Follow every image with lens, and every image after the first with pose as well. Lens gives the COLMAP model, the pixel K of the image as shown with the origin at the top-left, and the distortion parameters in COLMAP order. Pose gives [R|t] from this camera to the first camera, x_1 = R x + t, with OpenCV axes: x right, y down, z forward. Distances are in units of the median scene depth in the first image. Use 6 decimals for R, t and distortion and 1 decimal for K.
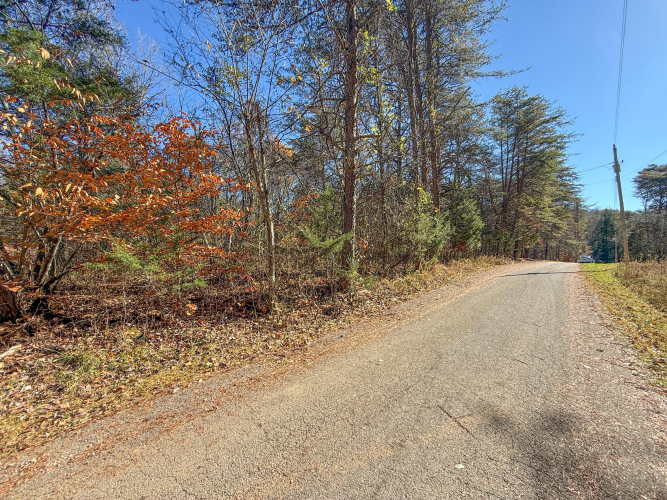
lens RADIAL K [[272.4, 0, 333.1], [0, 272.4, 249.7], [0, 0, 1]] dist [-0.002044, -0.000268]
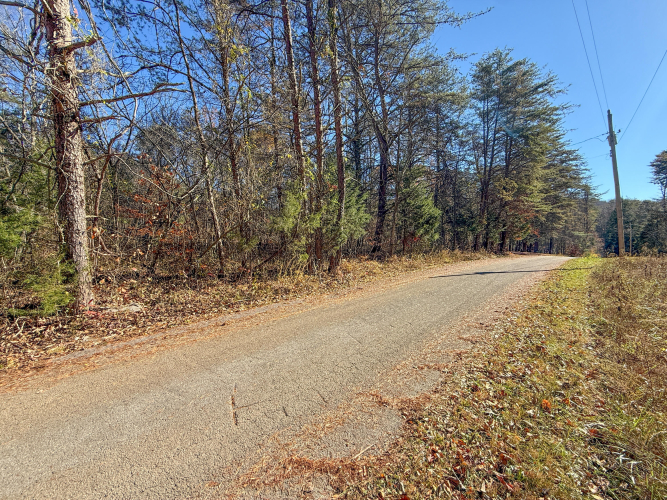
lens RADIAL K [[272.4, 0, 332.4], [0, 272.4, 248.7], [0, 0, 1]] dist [-0.002044, -0.000268]
pose [[0.999234, -0.001425, -0.039096, 0.164468], [0.002244, 0.999779, 0.020902, 0.000636], [0.039058, -0.020974, 0.999017, 0.105664]]
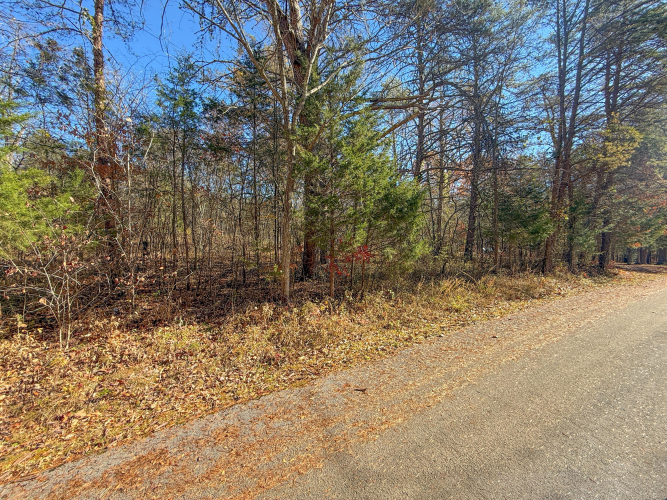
lens RADIAL K [[272.4, 0, 335.2], [0, 272.4, 250.6], [0, 0, 1]] dist [-0.002044, -0.000268]
pose [[0.972216, -0.008856, -0.233918, 0.341164], [0.008697, 0.999961, -0.001712, -0.008852], [0.233924, -0.000370, 0.972255, 0.447840]]
